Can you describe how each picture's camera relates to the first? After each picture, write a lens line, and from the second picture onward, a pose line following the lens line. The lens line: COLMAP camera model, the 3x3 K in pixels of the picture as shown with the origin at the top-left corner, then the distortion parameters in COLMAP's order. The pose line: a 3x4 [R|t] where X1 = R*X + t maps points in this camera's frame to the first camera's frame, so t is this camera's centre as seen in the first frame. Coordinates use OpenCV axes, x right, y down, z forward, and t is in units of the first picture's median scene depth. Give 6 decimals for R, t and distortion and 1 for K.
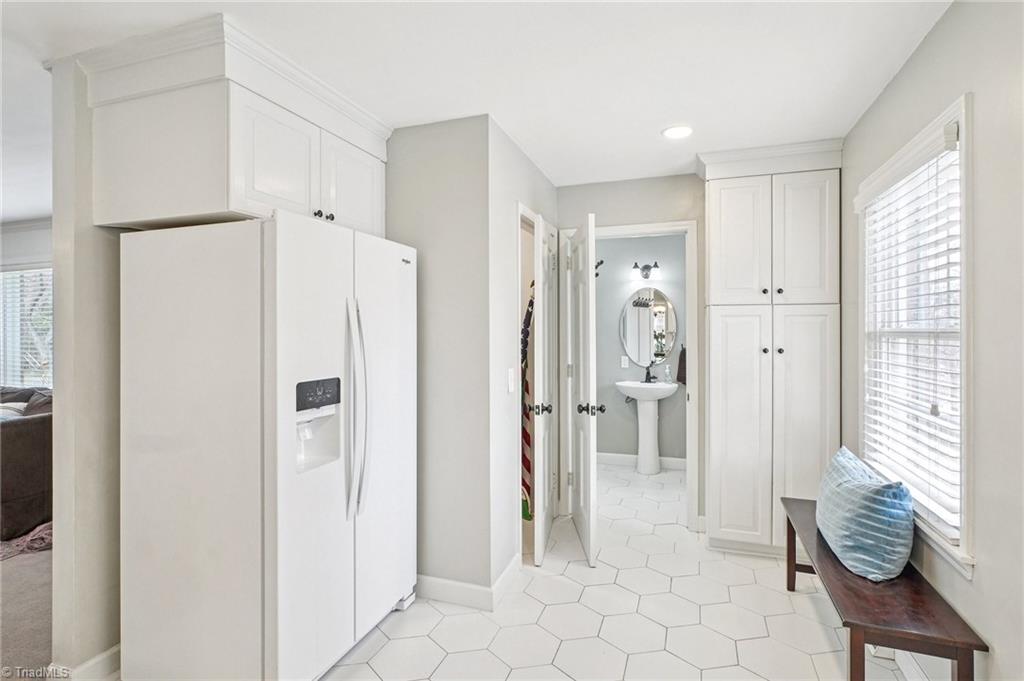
lens RADIAL K [[502.0, 0, 515.8], [0, 502.0, 330.8], [0, 0, 1]] dist [-0.001062, 0.000335]
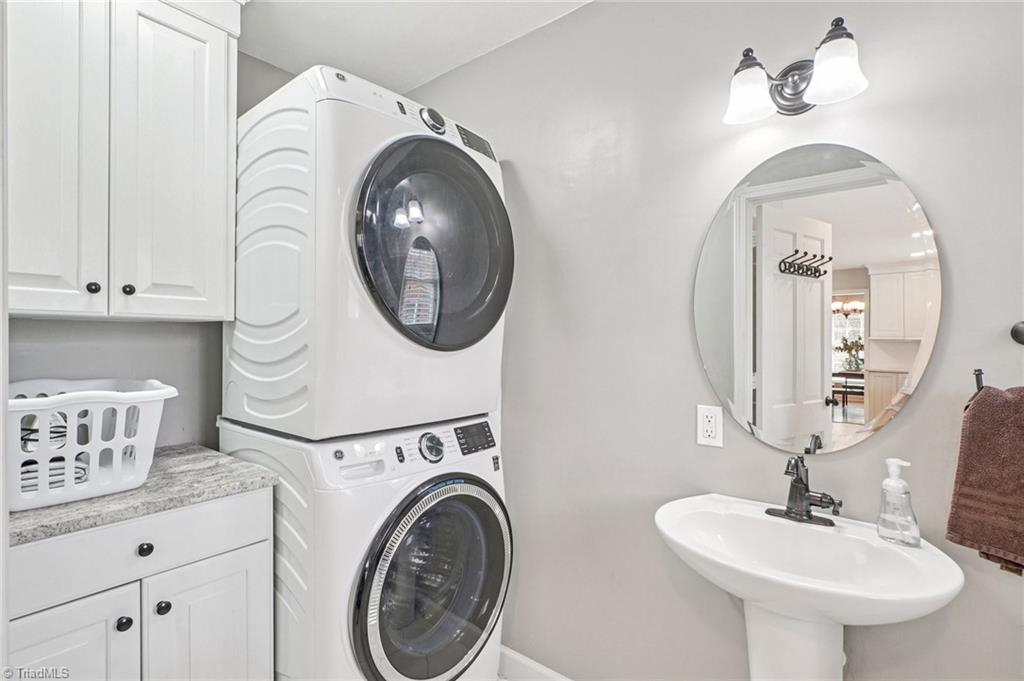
lens RADIAL K [[497.6, 0, 491.7], [0, 497.6, 341.5], [0, 0, 1]] dist [-0.005451, -0.000635]
pose [[0.938689, 0.006908, -0.344696, 0.199713], [-0.006184, 0.999976, 0.003201, 0.014605], [0.344709, -0.000873, 0.938709, 0.698209]]
